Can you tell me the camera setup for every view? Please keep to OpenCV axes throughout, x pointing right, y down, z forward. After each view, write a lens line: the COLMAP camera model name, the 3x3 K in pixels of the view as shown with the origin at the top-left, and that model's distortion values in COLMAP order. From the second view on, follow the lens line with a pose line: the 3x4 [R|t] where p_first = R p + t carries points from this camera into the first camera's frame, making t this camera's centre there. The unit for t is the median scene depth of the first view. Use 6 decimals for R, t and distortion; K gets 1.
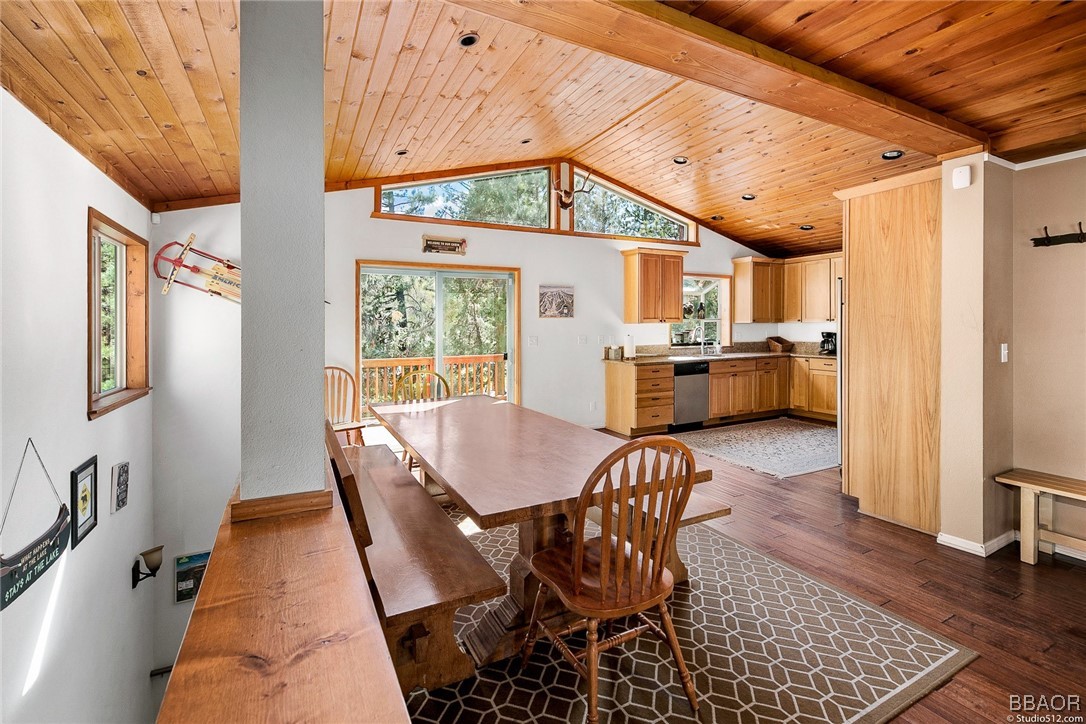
lens RADIAL K [[455.6, 0, 517.2], [0, 455.6, 329.9], [0, 0, 1]] dist [-0.001251, -0.000026]
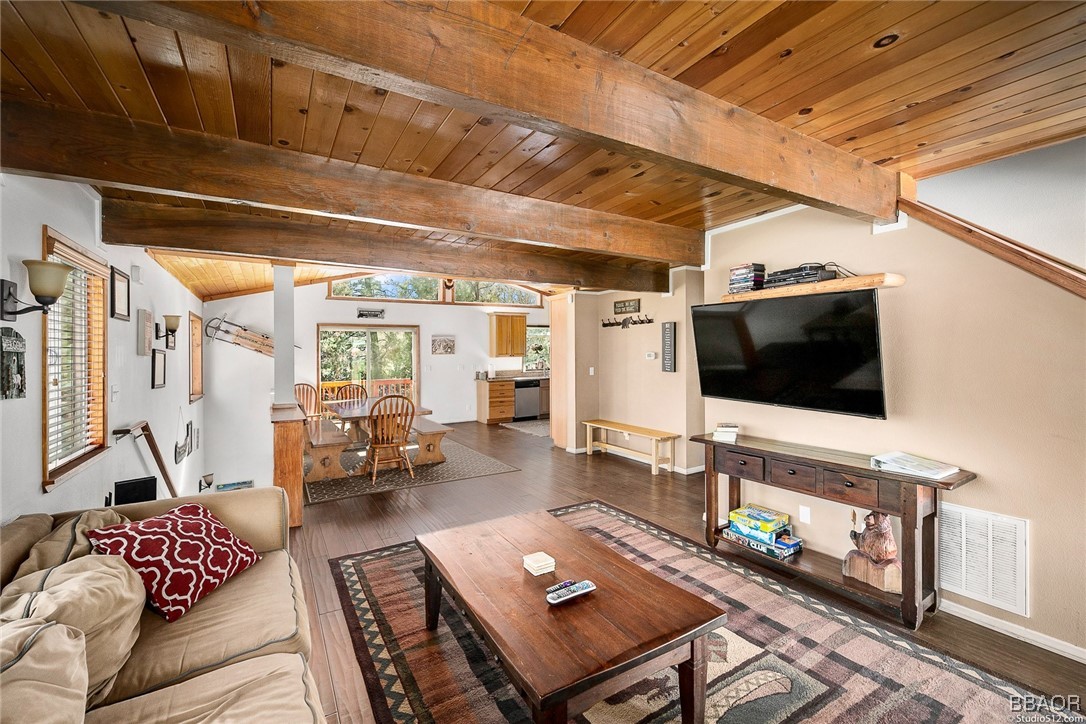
lens RADIAL K [[455.6, 0, 542.1], [0, 455.6, 355.3], [0, 0, 1]] dist [-0.001251, -0.000026]
pose [[0.996628, -0.006433, 0.081797, 0.312542], [0.006981, 0.999955, -0.006416, -0.010011], [-0.081752, 0.006965, 0.996628, -0.699730]]
